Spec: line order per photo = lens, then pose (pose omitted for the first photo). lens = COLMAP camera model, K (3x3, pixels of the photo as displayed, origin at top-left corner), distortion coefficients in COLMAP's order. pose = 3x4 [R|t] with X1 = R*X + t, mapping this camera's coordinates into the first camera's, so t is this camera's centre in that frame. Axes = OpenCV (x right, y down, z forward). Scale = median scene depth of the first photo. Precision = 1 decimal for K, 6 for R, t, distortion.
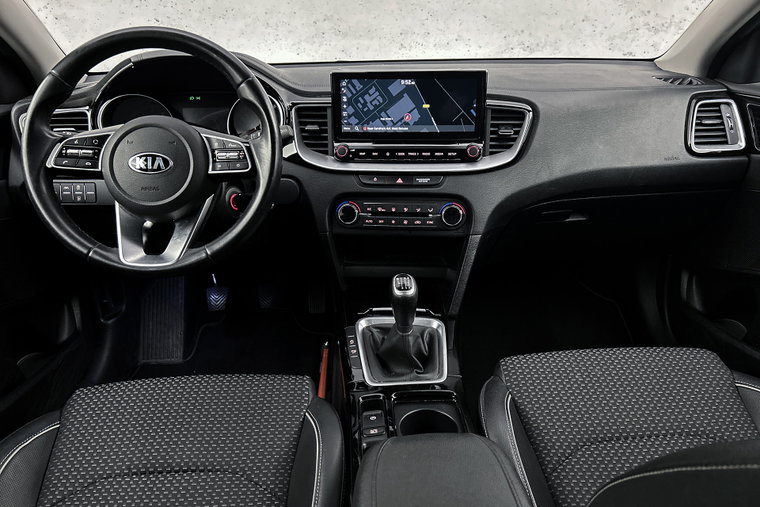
lens RADIAL K [[574.7, 0, 383.9], [0, 574.7, 261.0], [0, 0, 1]] dist [0.053885, -0.064653]
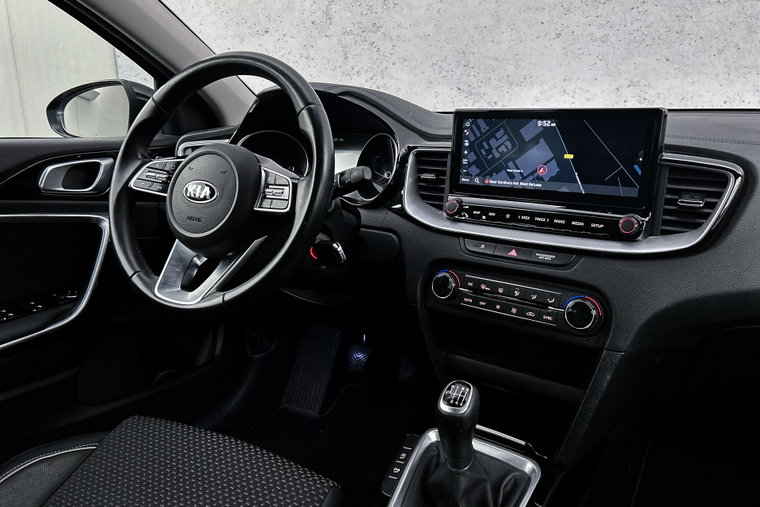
lens RADIAL K [[574.7, 0, 380.1], [0, 574.7, 251.3], [0, 0, 1]] dist [0.053885, -0.064653]
pose [[0.851525, 0.137416, -0.505986, 0.249975], [-0.203641, 0.975961, -0.077654, -0.050623], [0.483152, 0.169164, 0.859039, 0.289330]]
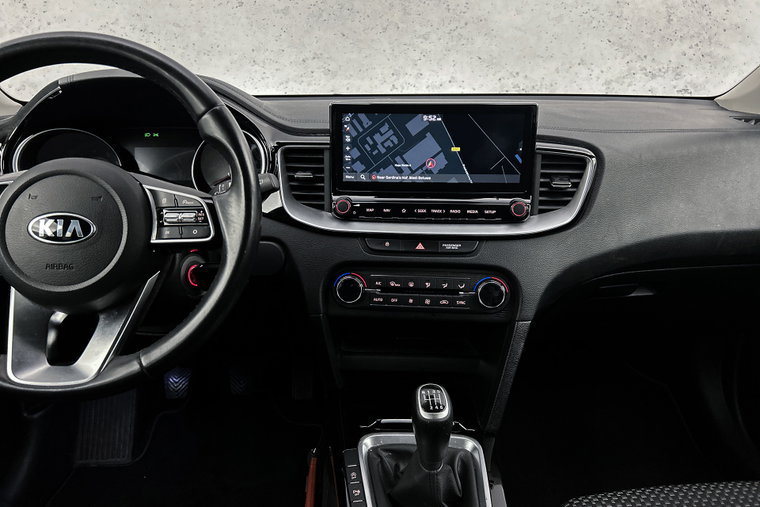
lens RADIAL K [[574.7, 0, 379.2], [0, 574.7, 250.7], [0, 0, 1]] dist [0.053885, -0.064653]
pose [[0.999743, 0.010261, 0.020229, -0.040273], [-0.008540, 0.996478, -0.083423, -0.071774], [-0.021014, 0.083229, 0.996309, 0.259436]]
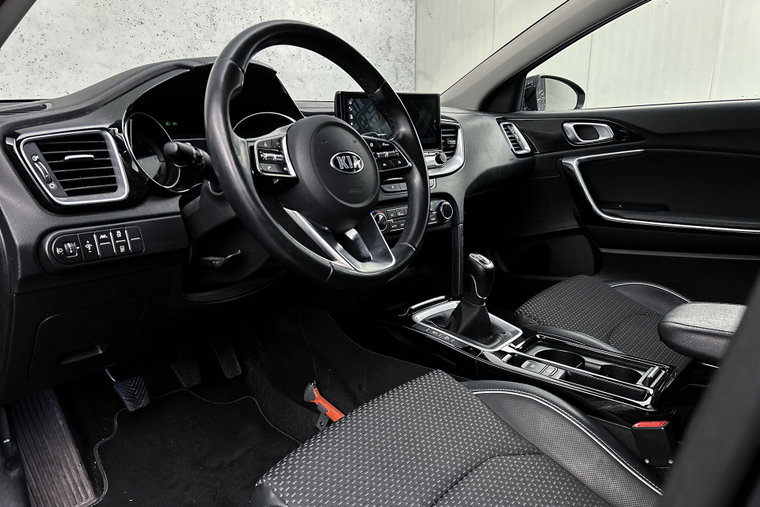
lens RADIAL K [[574.7, 0, 382.6], [0, 574.7, 255.0], [0, 0, 1]] dist [0.053885, -0.064653]
pose [[0.675863, -0.169002, 0.717389, -0.821939], [0.279889, 0.959292, -0.037698, 0.016019], [-0.681815, 0.226267, 0.695652, 0.286744]]
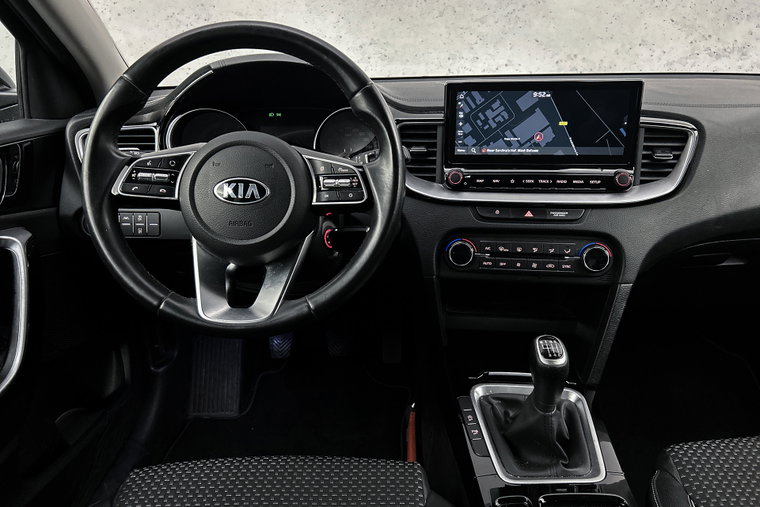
lens RADIAL K [[574.7, 0, 380.4], [0, 574.7, 254.3], [0, 0, 1]] dist [0.053885, -0.064653]
pose [[0.998738, 0.017195, -0.047191, -0.139789], [-0.019784, 0.998293, -0.054944, -0.035185], [0.046166, 0.055808, 0.997374, 0.185948]]
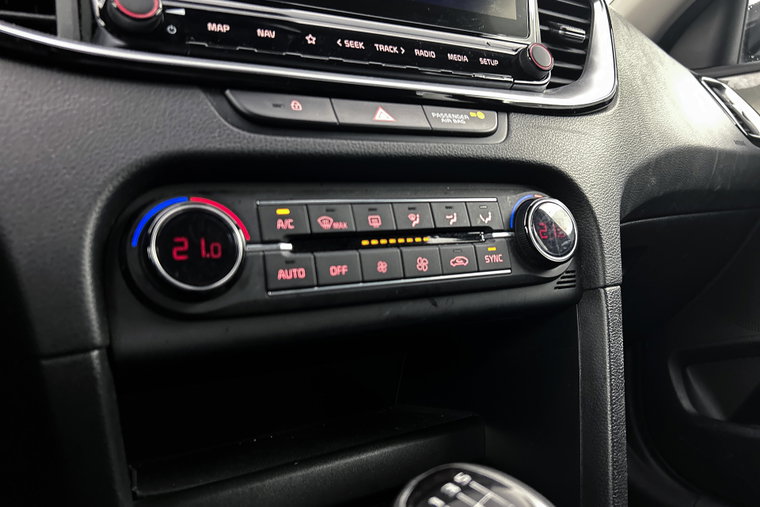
lens RADIAL K [[574.7, 0, 380.6], [0, 574.7, 257.6], [0, 0, 1]] dist [0.053885, -0.064653]
pose [[0.829209, -0.055459, 0.556181, -0.127970], [0.230332, 0.940552, -0.249616, -0.008606], [-0.509274, 0.335090, 0.792688, 0.798206]]
